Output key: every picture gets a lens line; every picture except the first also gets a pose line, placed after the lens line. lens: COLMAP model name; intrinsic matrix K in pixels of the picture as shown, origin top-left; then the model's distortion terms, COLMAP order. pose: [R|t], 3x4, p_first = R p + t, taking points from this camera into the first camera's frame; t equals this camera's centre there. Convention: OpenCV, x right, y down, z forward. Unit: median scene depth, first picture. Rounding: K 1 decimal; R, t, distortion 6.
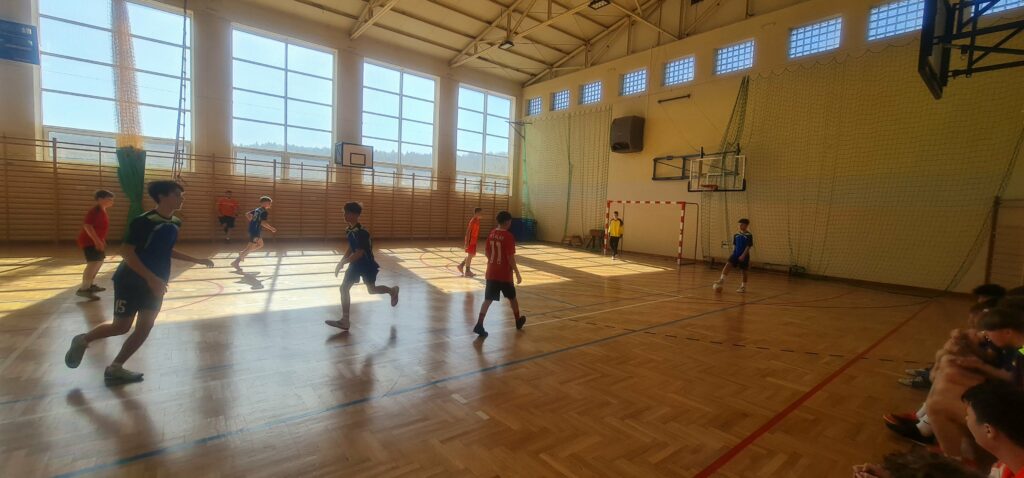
lens RADIAL K [[419.5, 0, 519.2], [0, 419.5, 238.8], [0, 0, 1]] dist [-0.002747, 0.002155]
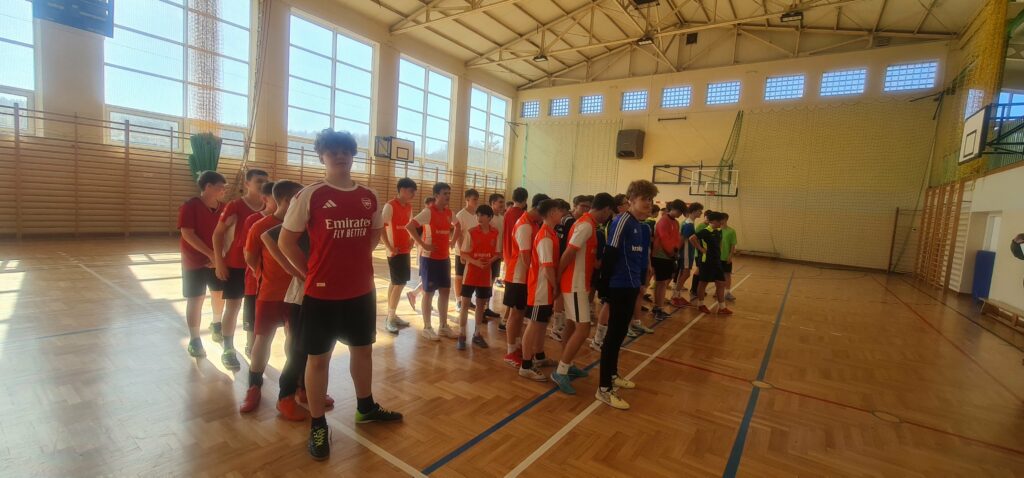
lens RADIAL K [[419.5, 0, 518.5], [0, 419.5, 239.0], [0, 0, 1]] dist [-0.002747, 0.002155]
pose [[0.962425, -0.001582, 0.271543, -0.438271], [-0.006945, 0.999512, 0.030440, -0.013516], [-0.271459, -0.031182, 0.961945, -0.091642]]
